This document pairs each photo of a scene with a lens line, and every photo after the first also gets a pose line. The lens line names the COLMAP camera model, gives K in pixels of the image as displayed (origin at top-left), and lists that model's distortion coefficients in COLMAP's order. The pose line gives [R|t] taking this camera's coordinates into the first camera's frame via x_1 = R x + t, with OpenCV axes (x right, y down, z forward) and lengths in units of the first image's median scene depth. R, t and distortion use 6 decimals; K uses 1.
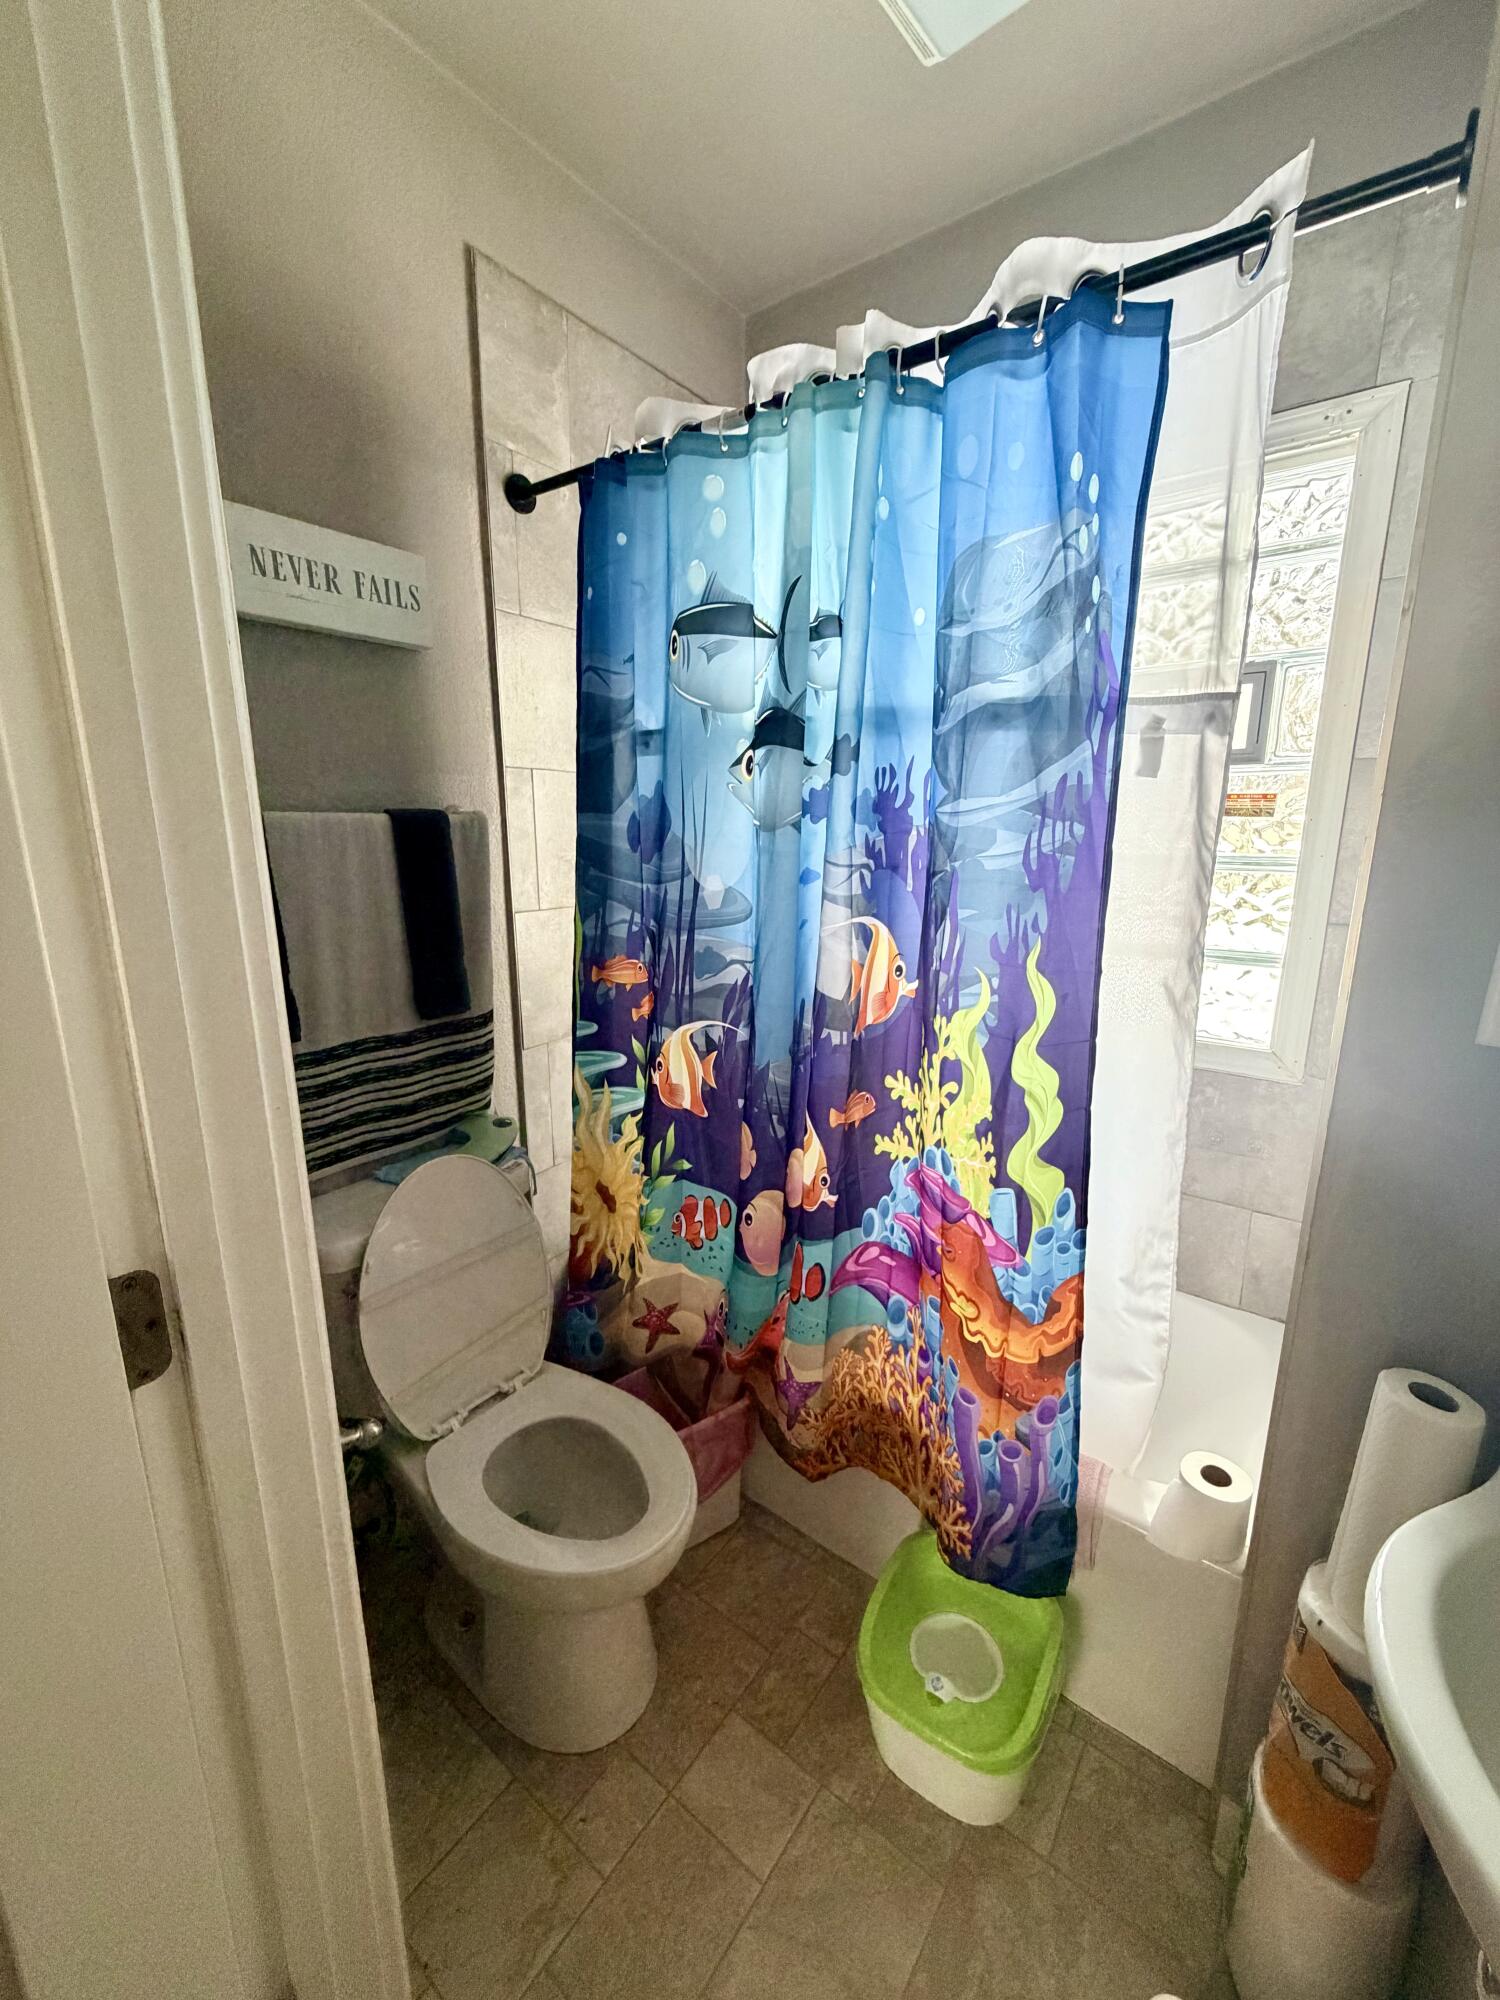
lens RADIAL K [[791.9, 0, 750.0], [0, 791.9, 1000.0], [0, 0, 1]] dist [-0.000487, -0.000402]
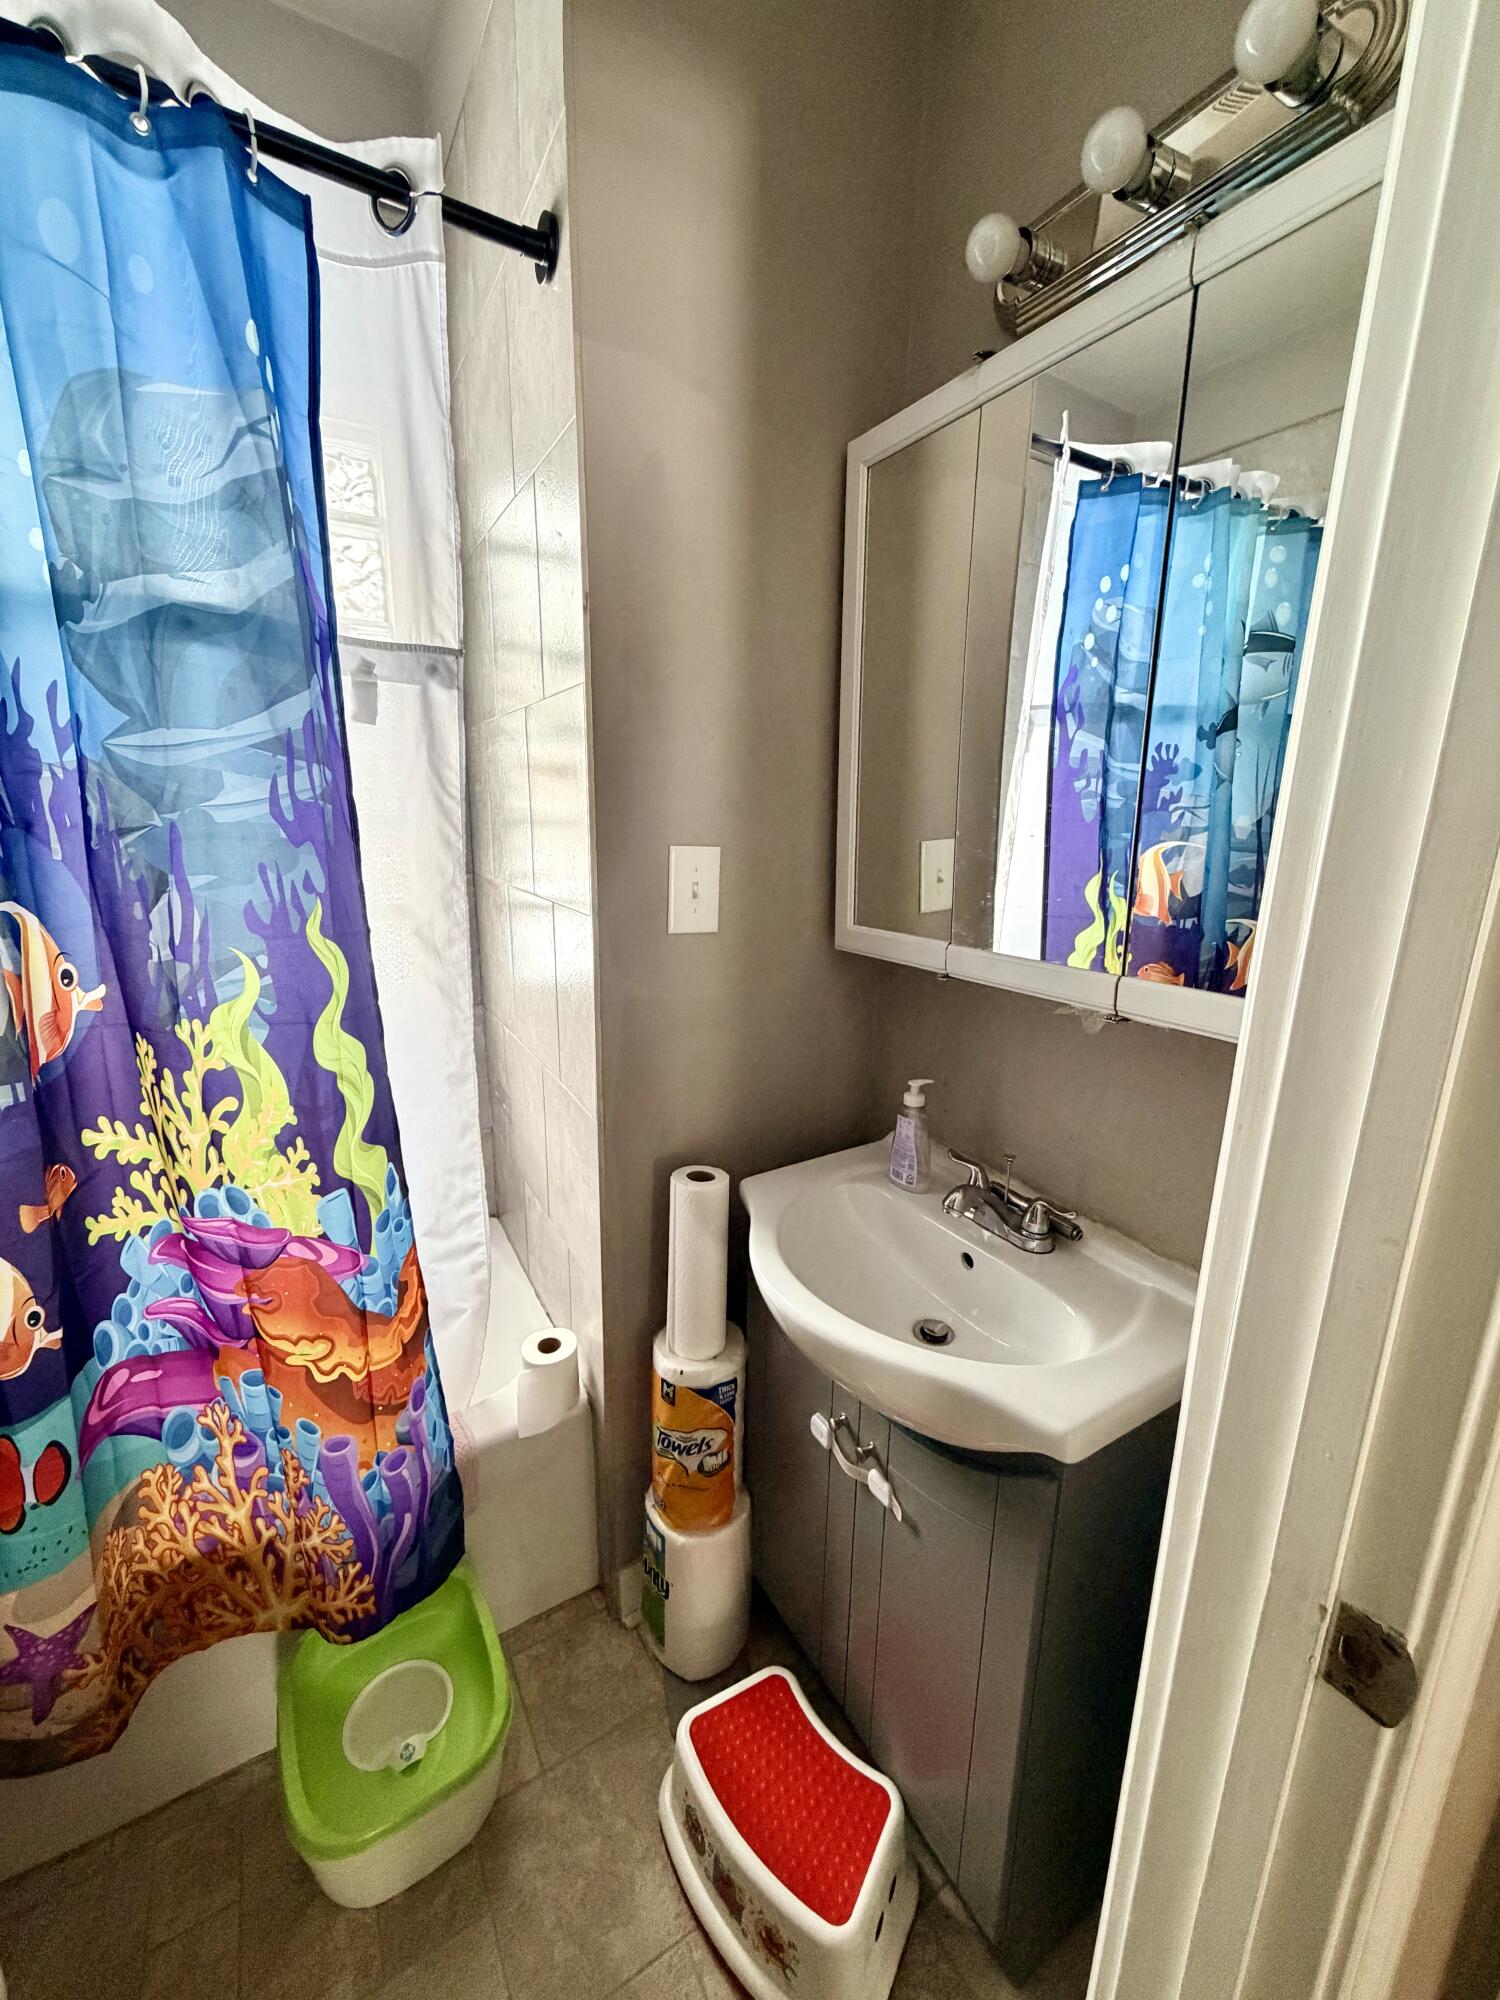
lens RADIAL K [[791.9, 0, 750.0], [0, 791.9, 1000.0], [0, 0, 1]] dist [-0.000487, -0.000402]
pose [[0.369392, -0.212701, 0.904604, -0.240345], [0.186966, 0.970557, 0.151862, -0.012410], [-0.910271, 0.113034, 0.398284, 0.204674]]
